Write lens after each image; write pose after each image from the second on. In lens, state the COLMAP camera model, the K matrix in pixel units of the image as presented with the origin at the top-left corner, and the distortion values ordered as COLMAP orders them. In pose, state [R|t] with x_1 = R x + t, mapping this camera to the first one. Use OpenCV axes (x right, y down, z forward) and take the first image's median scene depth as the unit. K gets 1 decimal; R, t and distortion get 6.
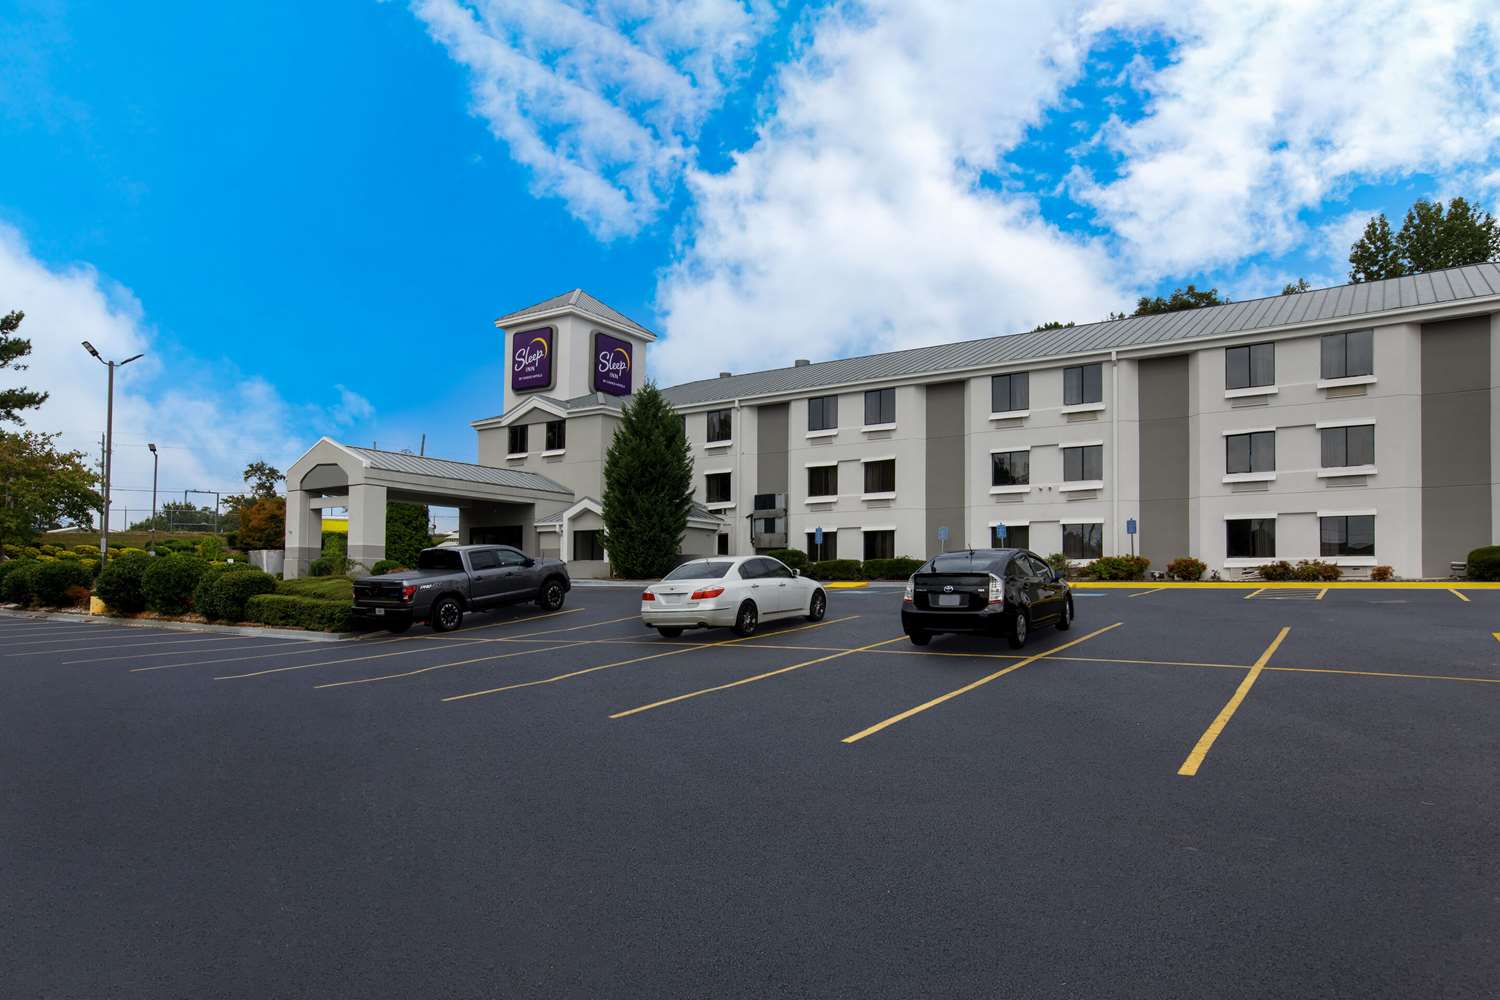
lens RADIAL K [[956.9, 0, 747.8], [0, 956.9, 576.1], [0, 0, 1]] dist [-0.056664, 0.061015]
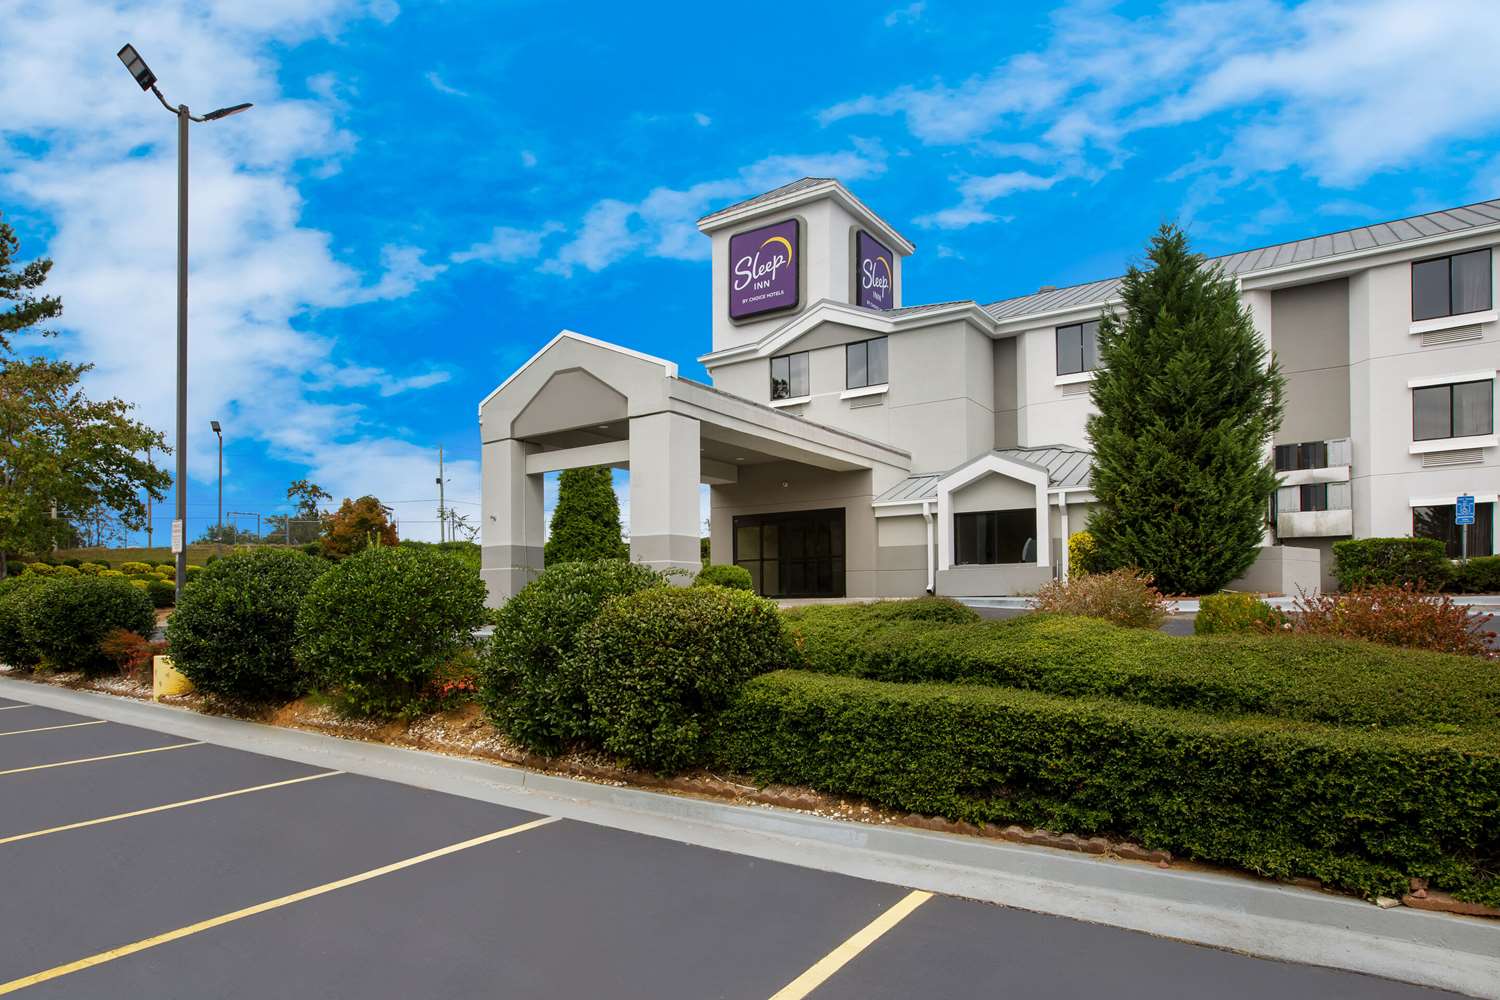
lens RADIAL K [[899.9, 0, 674.6], [0, 899.9, 623.9], [0, 0, 1]] dist [-0.077161, 0.048861]
pose [[0.998024, -0.013694, -0.061327, -0.324900], [0.015914, 0.999230, 0.035862, -0.002699], [0.060789, -0.036767, 0.997473, 0.460295]]
